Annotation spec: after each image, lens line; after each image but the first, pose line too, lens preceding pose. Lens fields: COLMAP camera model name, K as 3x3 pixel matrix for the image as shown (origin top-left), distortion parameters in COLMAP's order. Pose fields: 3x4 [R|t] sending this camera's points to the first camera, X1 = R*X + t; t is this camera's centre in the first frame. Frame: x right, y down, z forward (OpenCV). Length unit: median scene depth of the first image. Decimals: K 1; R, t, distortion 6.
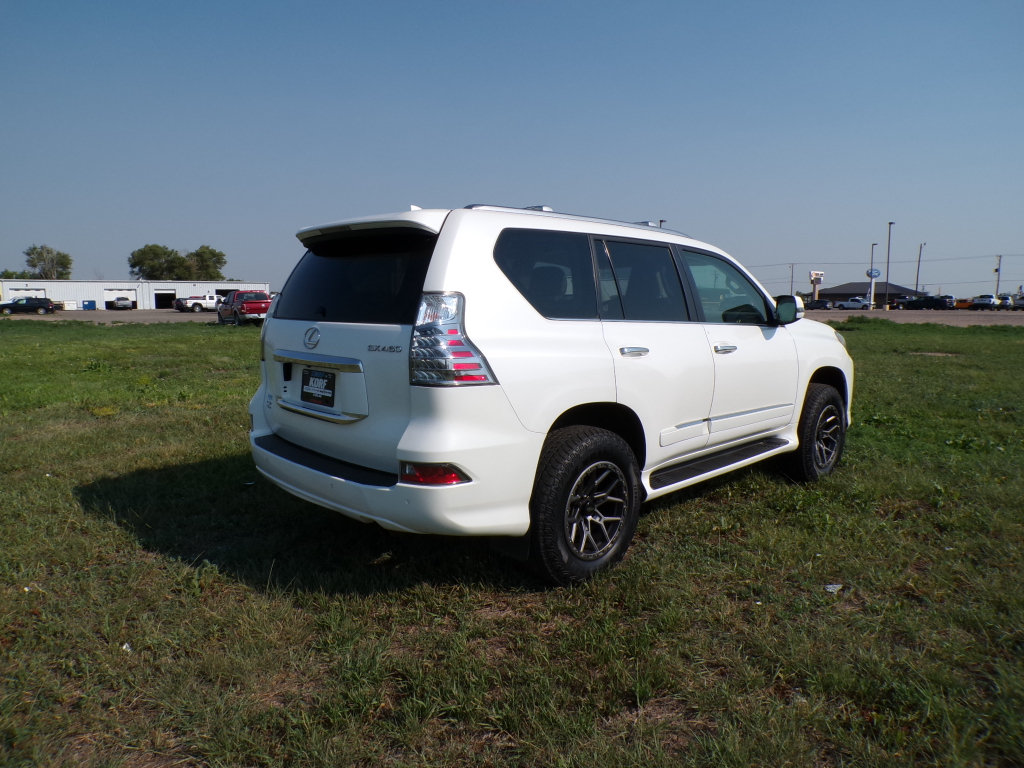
lens RADIAL K [[688.9, 0, 507.6], [0, 688.9, 384.0], [0, 0, 1]] dist [-0.052114, 0.023027]
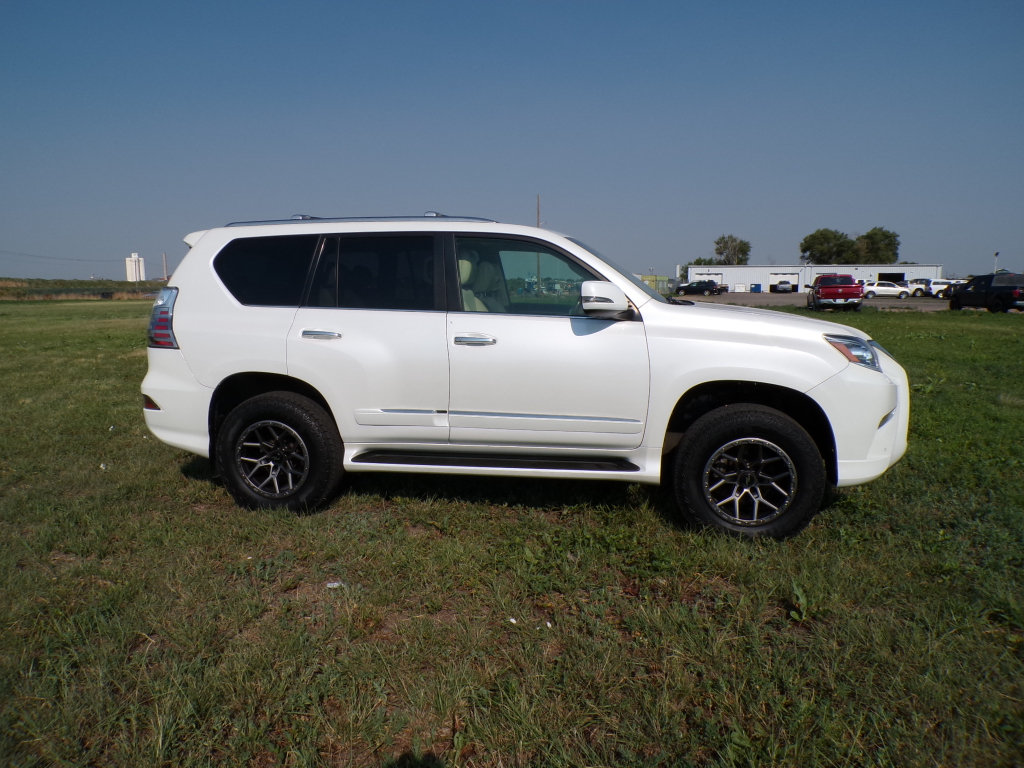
lens RADIAL K [[688.9, 0, 507.6], [0, 688.9, 384.0], [0, 0, 1]] dist [-0.052114, 0.023027]
pose [[0.614565, 0.109561, -0.781221, 0.978213], [-0.091301, 0.993532, 0.067512, -0.054376], [0.783565, 0.029836, 0.620593, 0.411107]]
